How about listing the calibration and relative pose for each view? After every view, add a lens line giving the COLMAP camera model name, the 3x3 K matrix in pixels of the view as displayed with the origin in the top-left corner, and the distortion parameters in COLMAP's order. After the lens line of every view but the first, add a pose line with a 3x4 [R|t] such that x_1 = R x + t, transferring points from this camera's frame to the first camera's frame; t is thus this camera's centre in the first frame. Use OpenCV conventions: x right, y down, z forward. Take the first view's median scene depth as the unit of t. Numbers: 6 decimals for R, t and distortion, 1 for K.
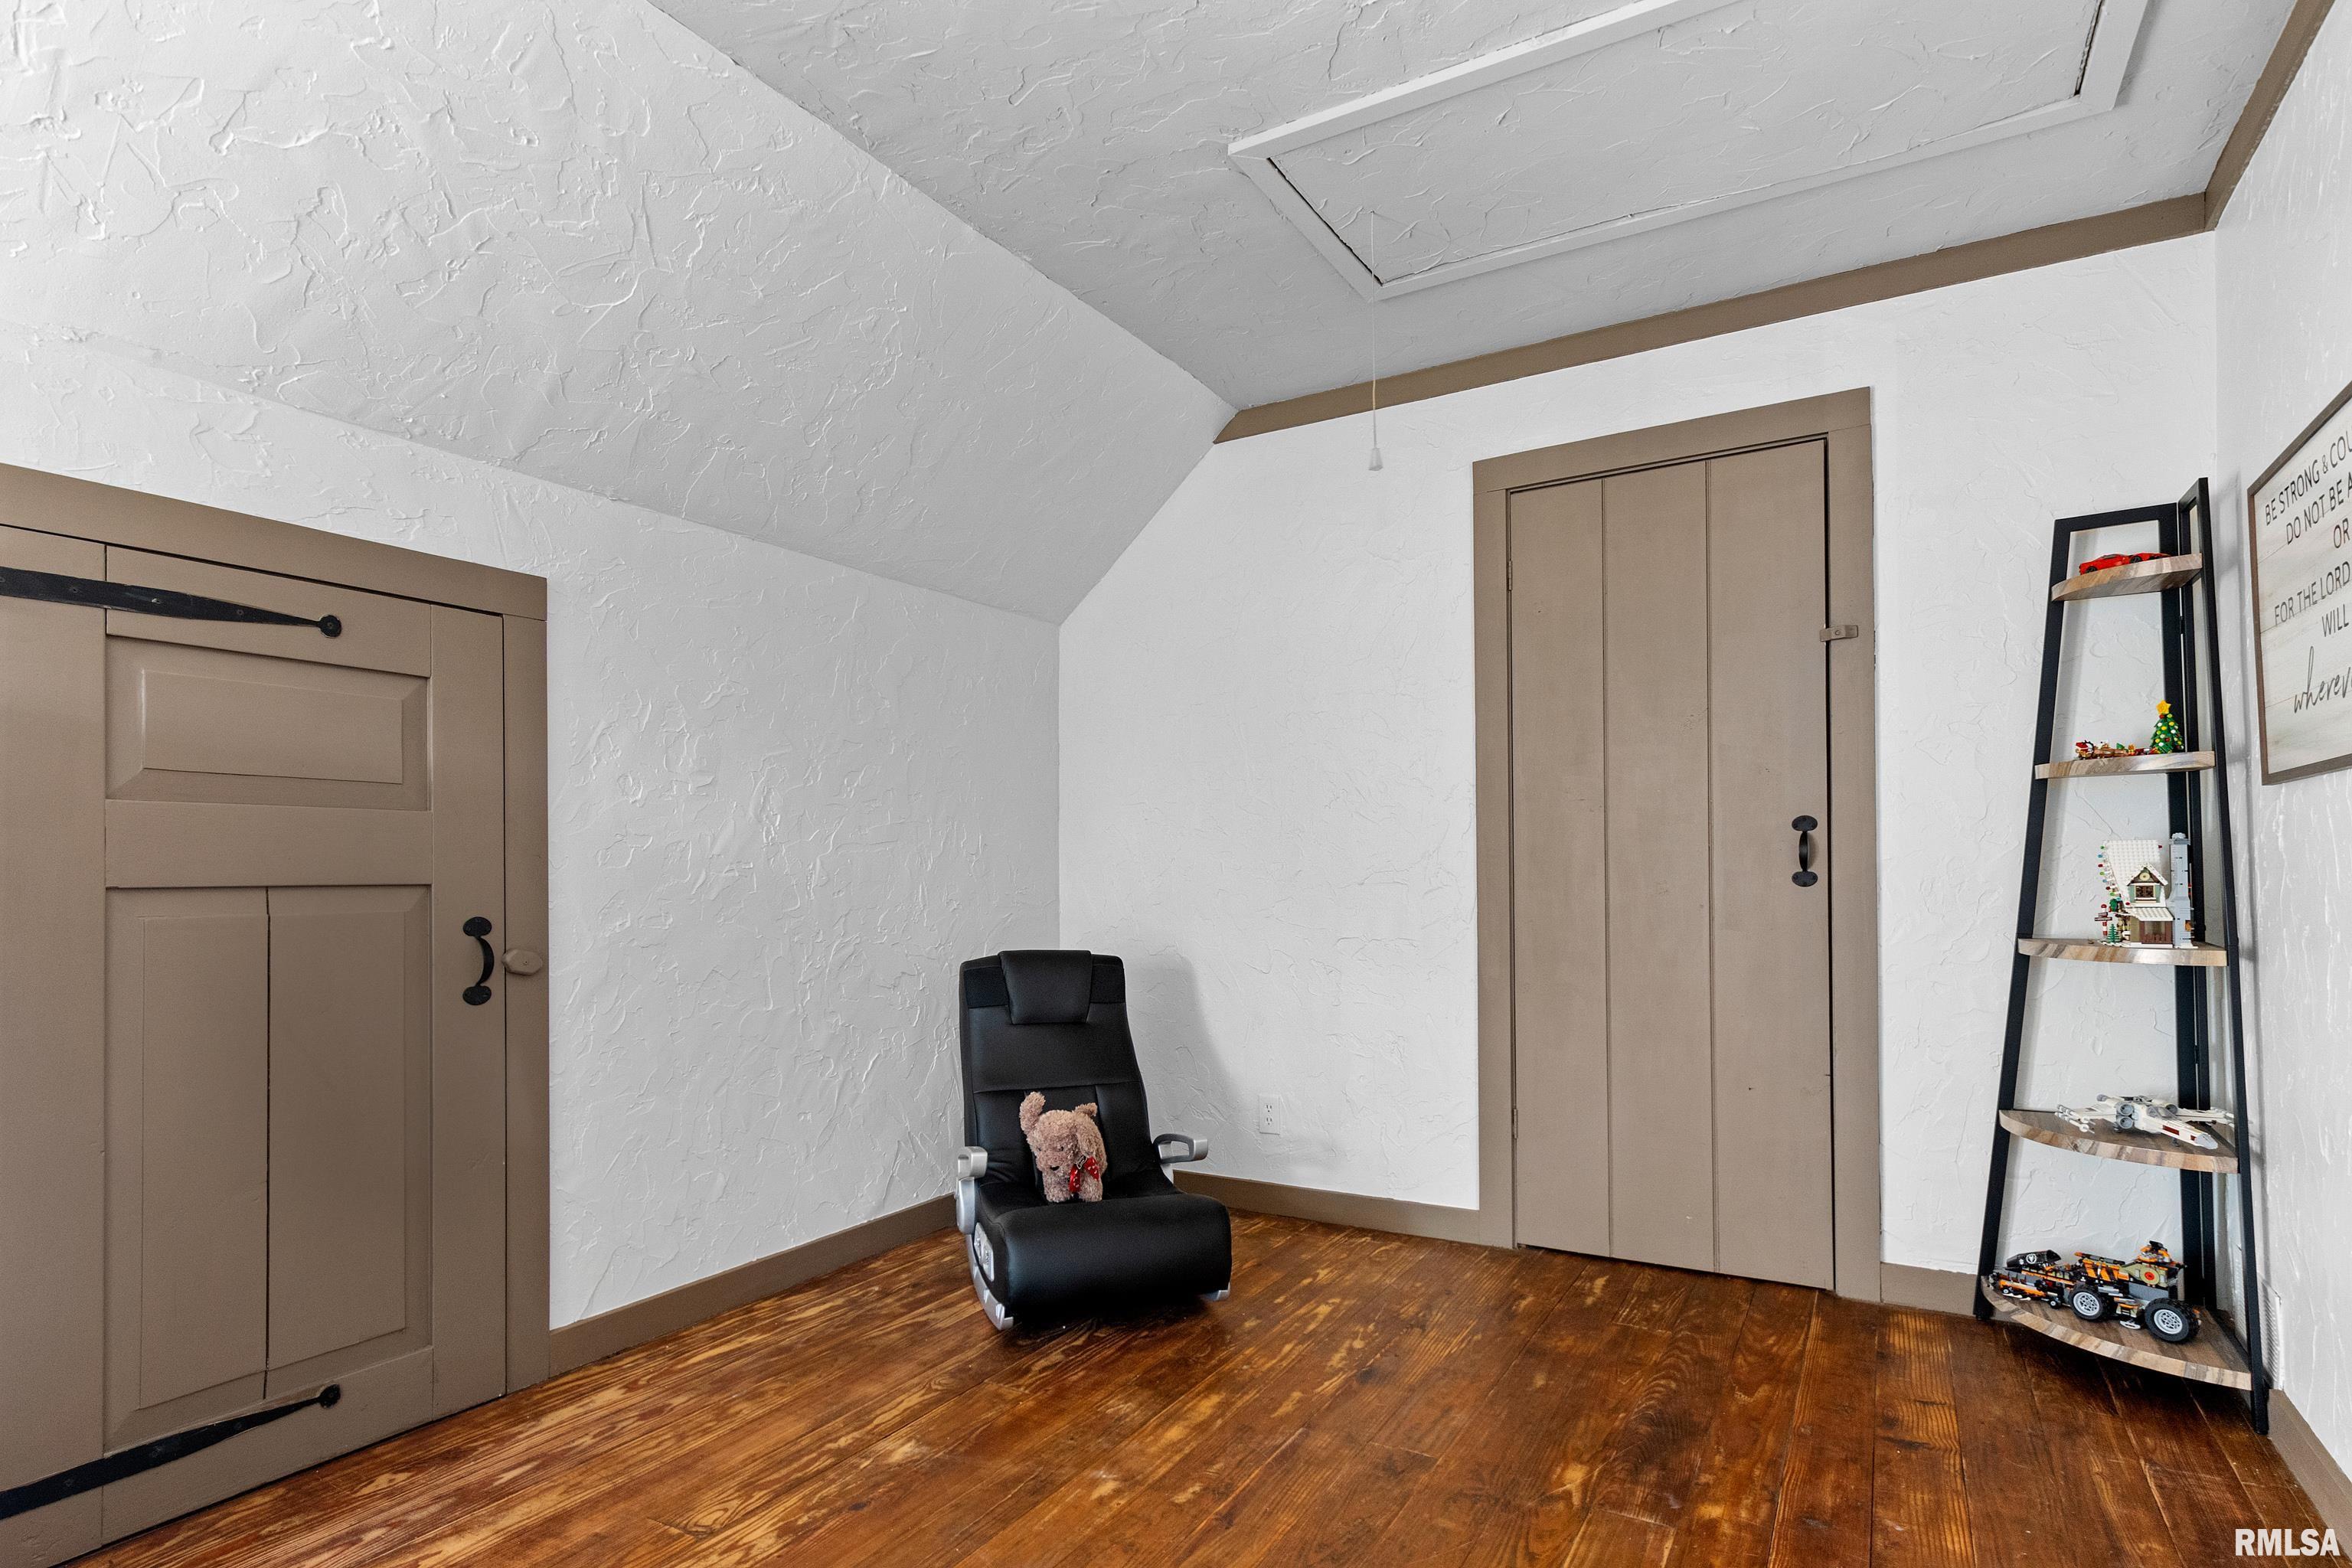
lens RADIAL K [[1201.0, 0, 1180.6], [0, 1201.0, 858.1], [0, 0, 1]] dist [0.003161, 0.001175]
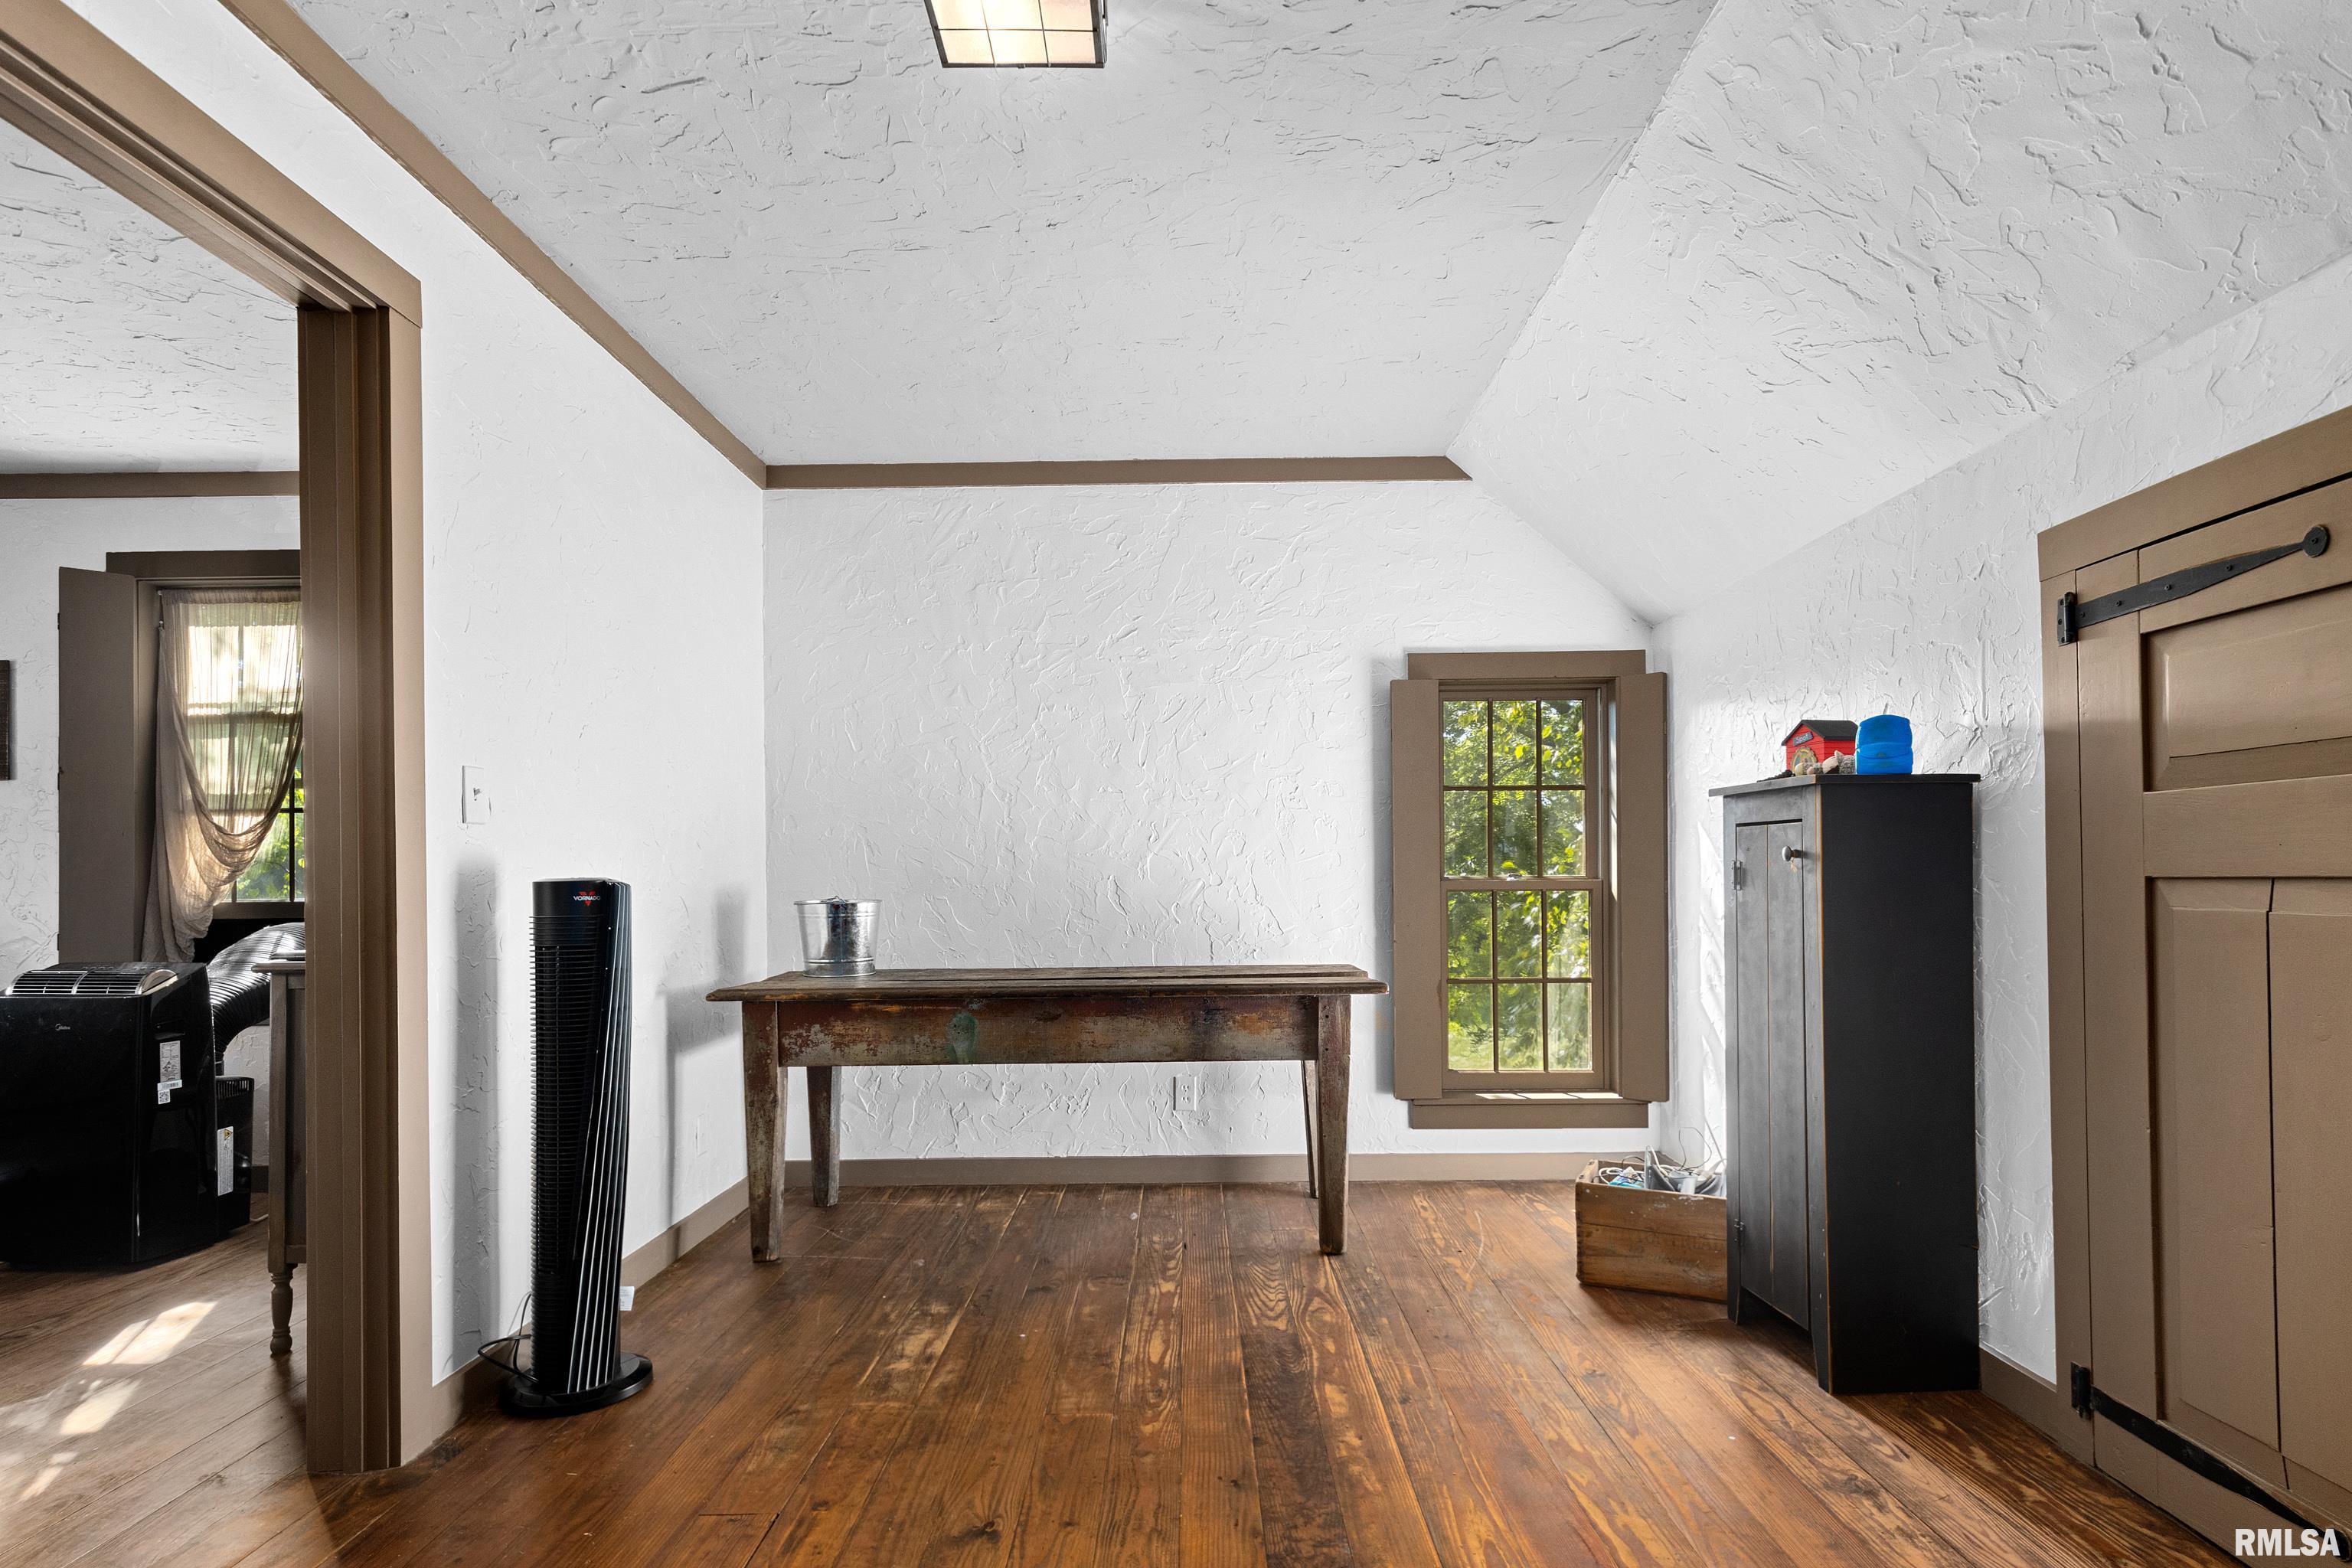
lens RADIAL K [[1201.0, 0, 1180.6], [0, 1201.0, 858.1], [0, 0, 1]] dist [0.003161, 0.001175]
pose [[-0.863259, 0.006819, -0.504715, 0.312415], [0.018690, 0.999655, -0.018460, 0.010824], [0.504415, -0.025369, -0.863089, 1.292903]]
